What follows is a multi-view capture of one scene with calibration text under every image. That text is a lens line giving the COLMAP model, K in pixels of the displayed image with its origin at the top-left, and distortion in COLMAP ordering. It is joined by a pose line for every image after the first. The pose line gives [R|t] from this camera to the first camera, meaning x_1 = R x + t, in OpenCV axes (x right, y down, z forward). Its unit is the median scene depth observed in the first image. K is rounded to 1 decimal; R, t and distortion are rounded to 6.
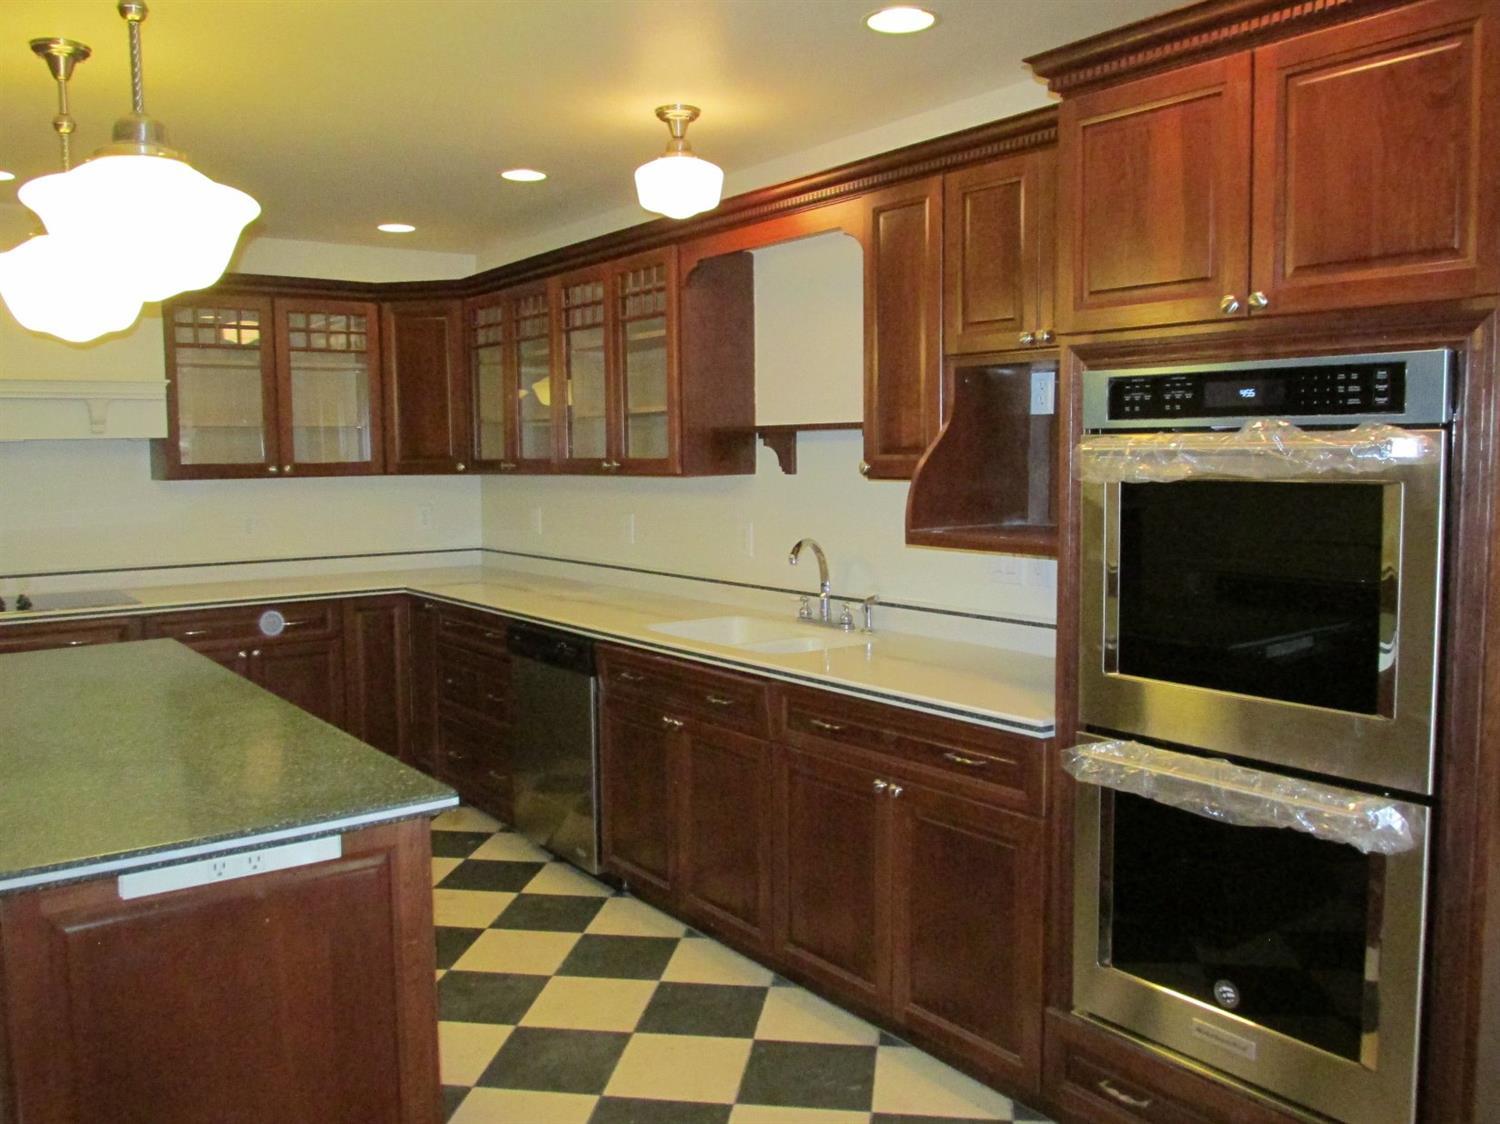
lens RADIAL K [[1133.4, 0, 751.0], [0, 1133.4, 573.9], [0, 0, 1]] dist [-0.068695, 0.001628]
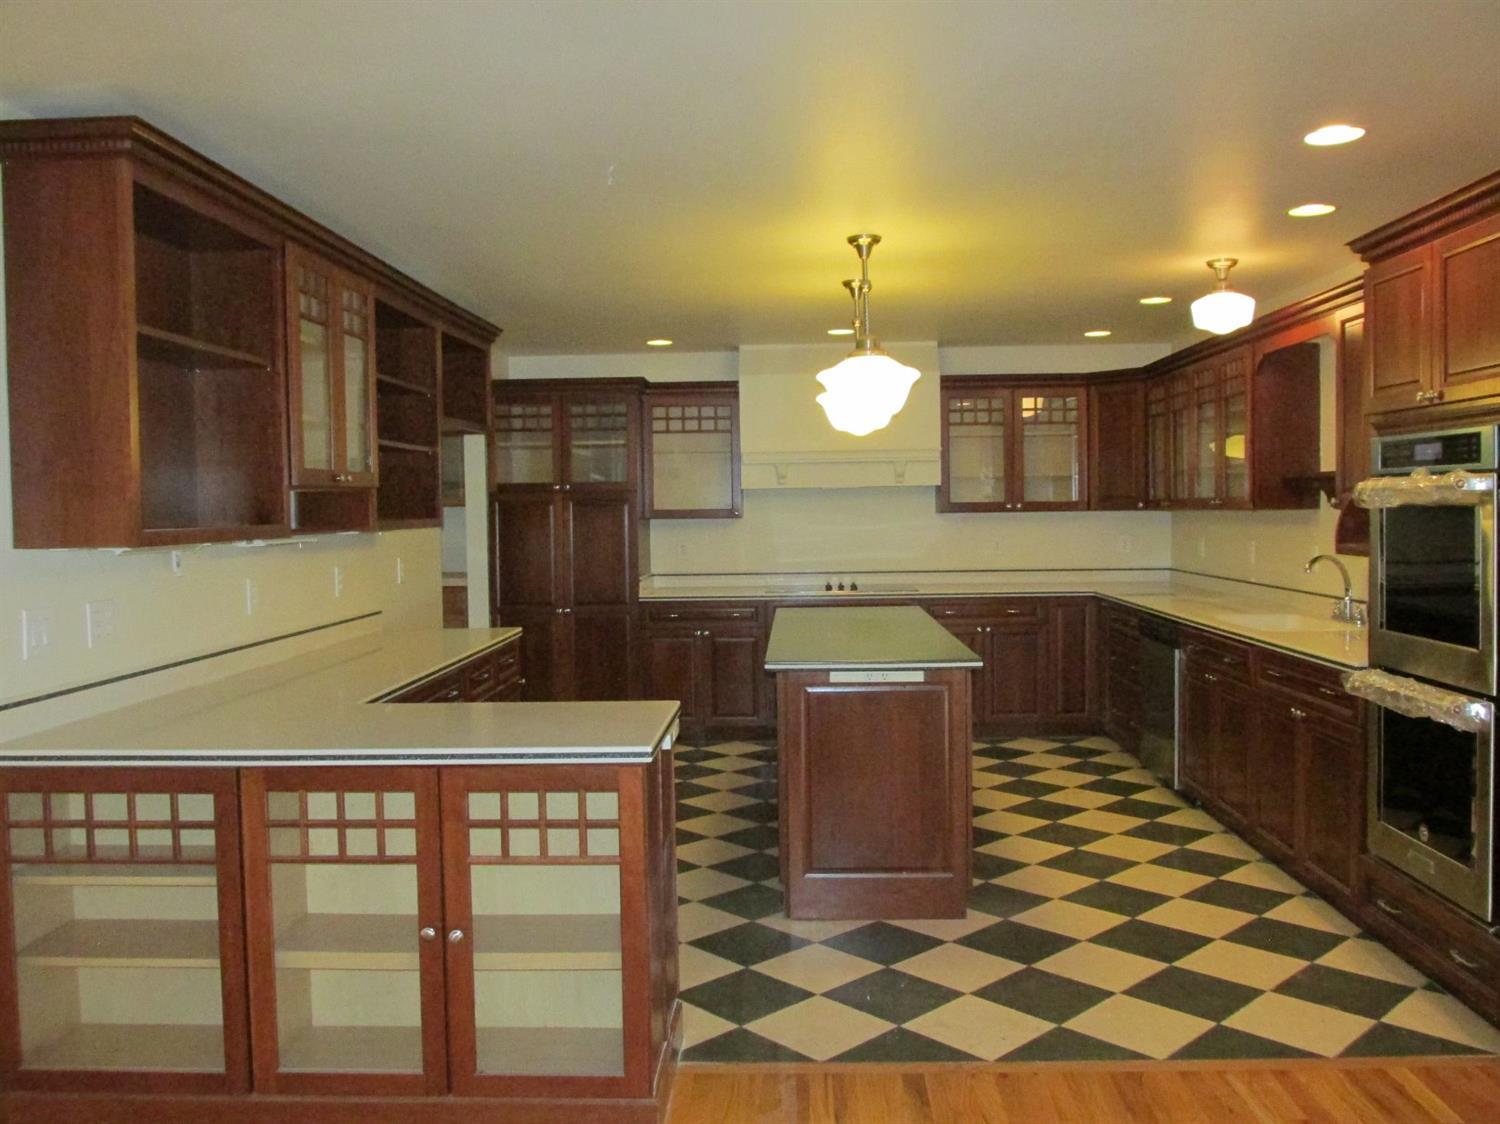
lens RADIAL K [[1223.2, 0, 750.0], [0, 1223.2, 562.0], [0, 0, 1]] dist [-0.177339, 0.188320]
pose [[0.750949, 0.023691, -0.659935, 0.441438], [-0.059087, 0.997758, -0.031418, 0.058929], [0.657711, 0.062587, 0.750666, -0.486875]]
